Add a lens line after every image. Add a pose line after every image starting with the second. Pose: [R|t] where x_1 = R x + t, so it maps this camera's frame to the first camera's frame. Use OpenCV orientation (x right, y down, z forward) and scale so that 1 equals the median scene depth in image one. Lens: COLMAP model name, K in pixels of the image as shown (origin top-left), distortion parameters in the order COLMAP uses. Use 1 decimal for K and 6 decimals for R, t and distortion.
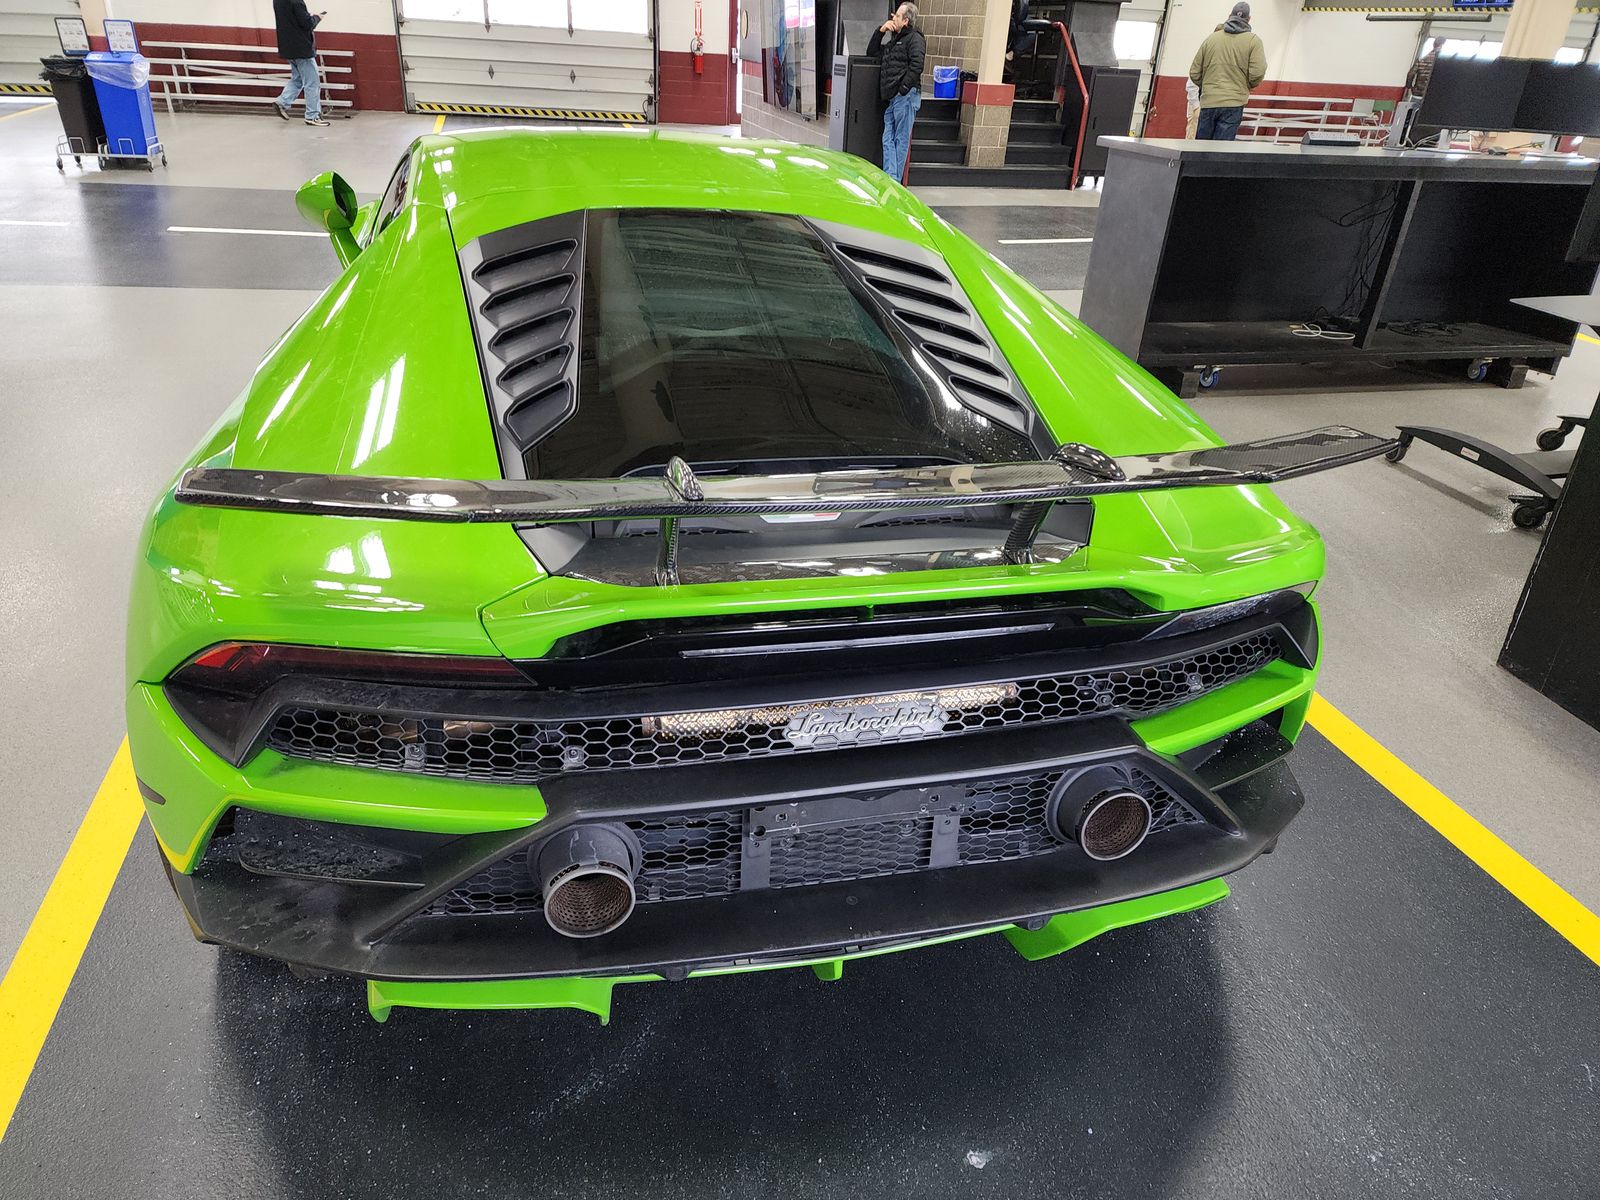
lens RADIAL K [[1086.3, 0, 747.5], [0, 1086.3, 598.5], [0, 0, 1]] dist [0.081500, -0.060223]
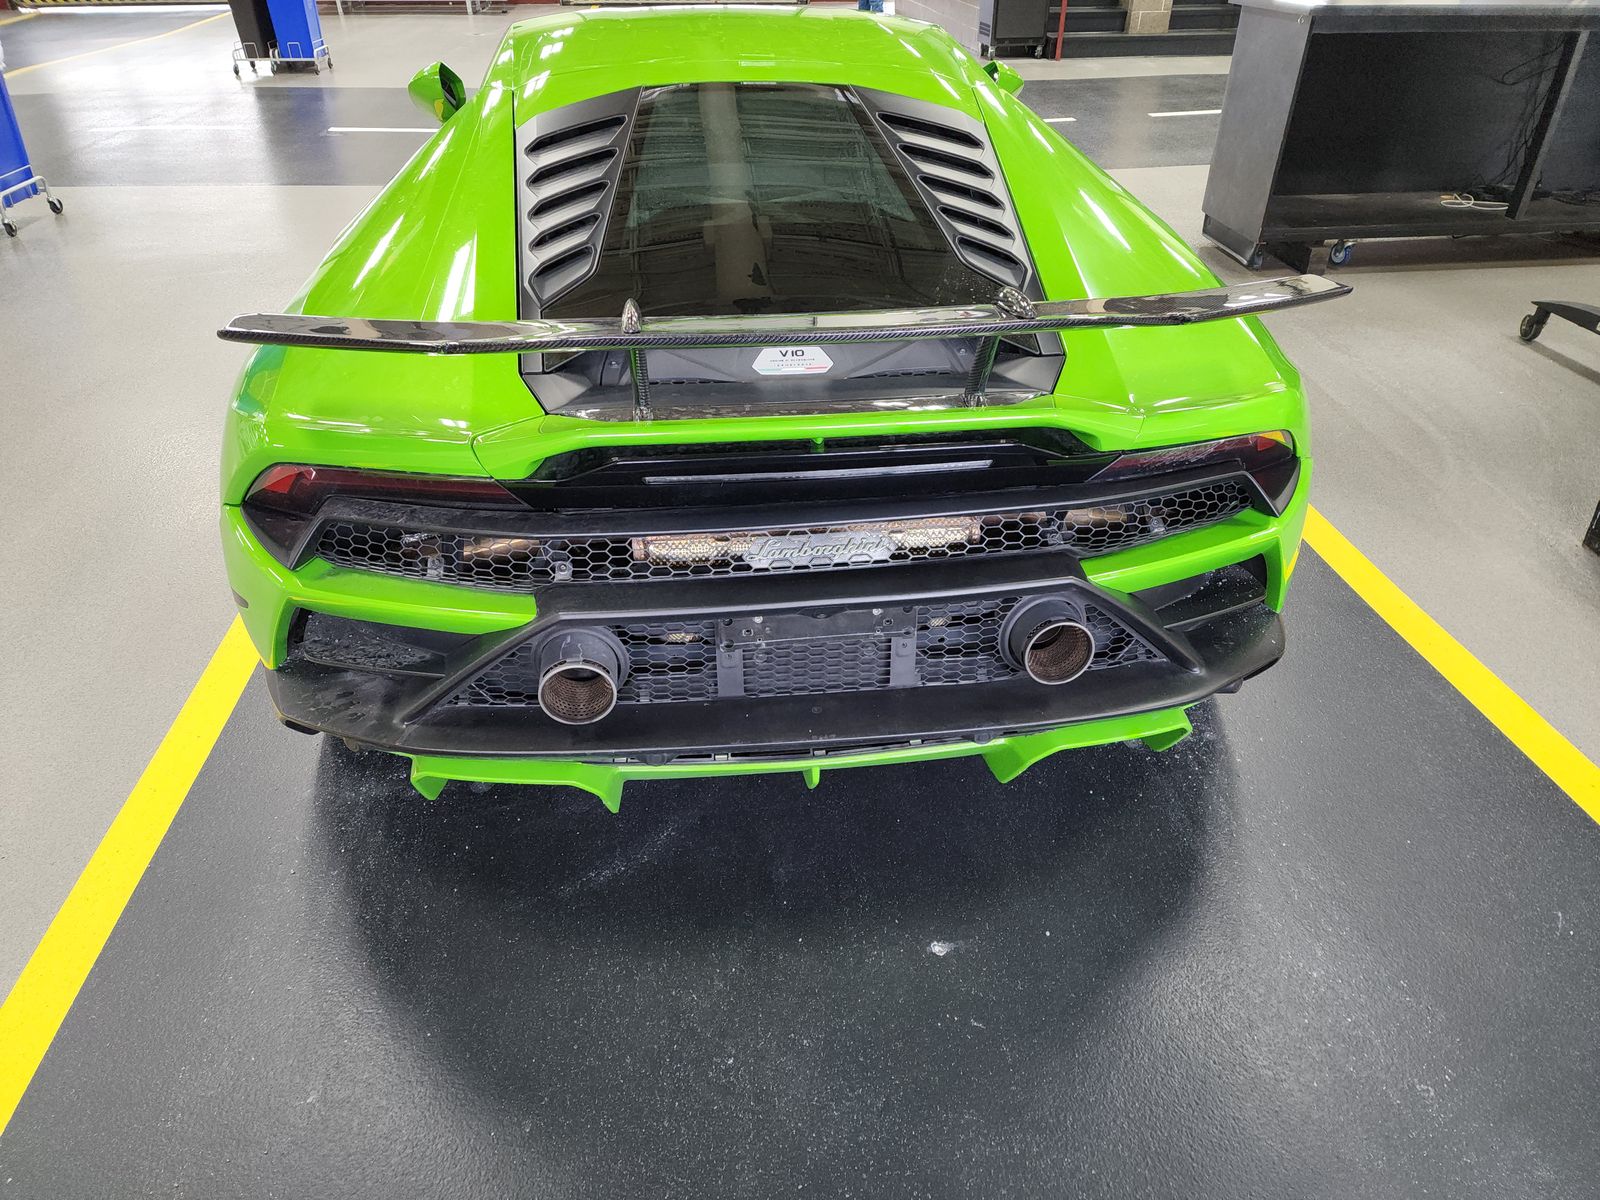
lens RADIAL K [[1086.3, 0, 766.4], [0, 1086.3, 598.3], [0, 0, 1]] dist [0.081500, -0.060223]
pose [[0.991072, 0.026958, -0.130571, 0.168044], [-0.015717, 0.996139, 0.086369, 0.057292], [0.132395, -0.083546, 0.987670, -0.096460]]
